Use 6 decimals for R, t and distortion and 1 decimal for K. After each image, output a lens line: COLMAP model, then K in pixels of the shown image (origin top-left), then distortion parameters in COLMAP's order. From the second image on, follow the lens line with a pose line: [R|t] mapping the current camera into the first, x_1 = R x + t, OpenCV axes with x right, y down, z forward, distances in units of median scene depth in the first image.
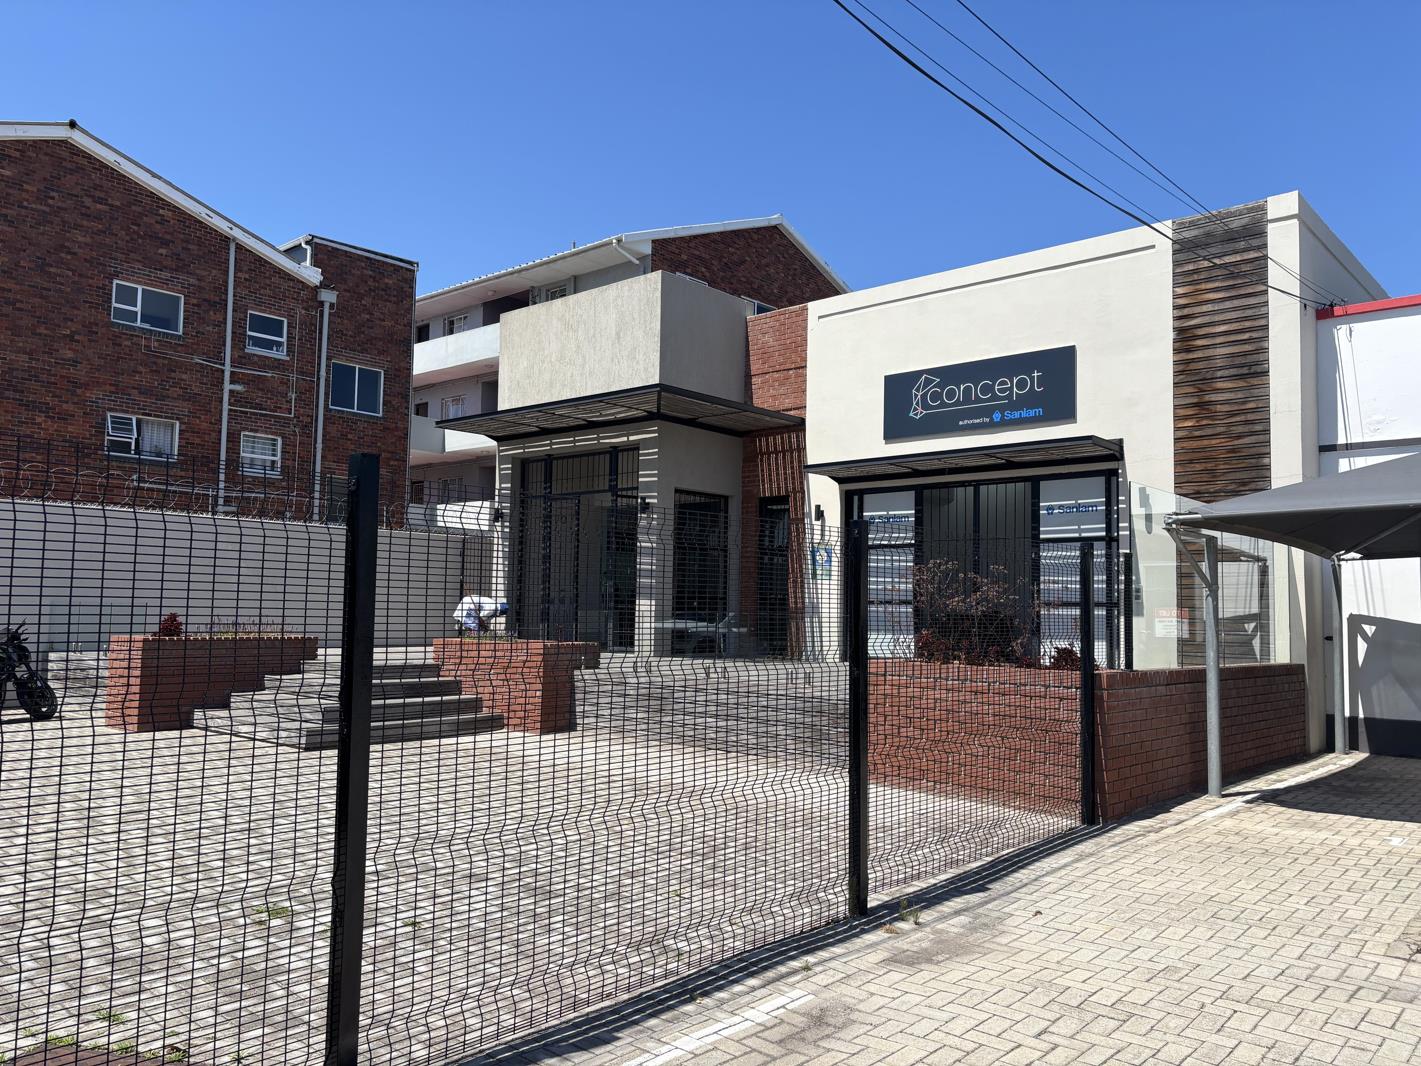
lens RADIAL K [[1071.3, 0, 704.1], [0, 1071.3, 531.0], [0, 0, 1]] dist [0.042124, -0.007953]
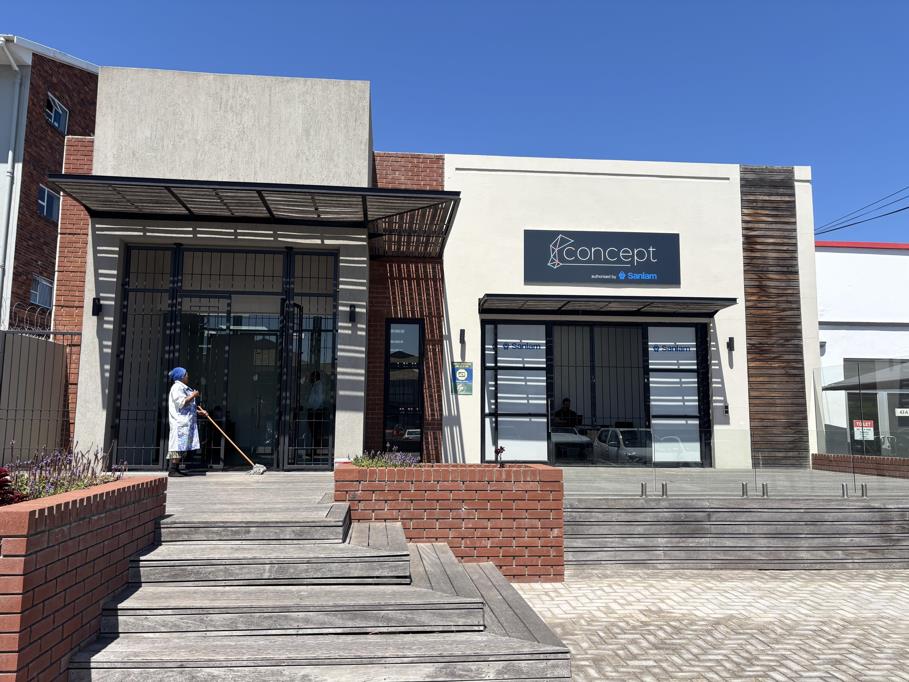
lens RADIAL K [[685.3, 0, 451.9], [0, 685.3, 343.9], [0, 0, 1]] dist [0.042124, -0.007953]
pose [[0.687556, 0.075777, 0.722167, -0.490828], [-0.050786, 0.997123, -0.056276, 0.037583], [-0.724354, 0.002017, 0.689426, 0.571225]]
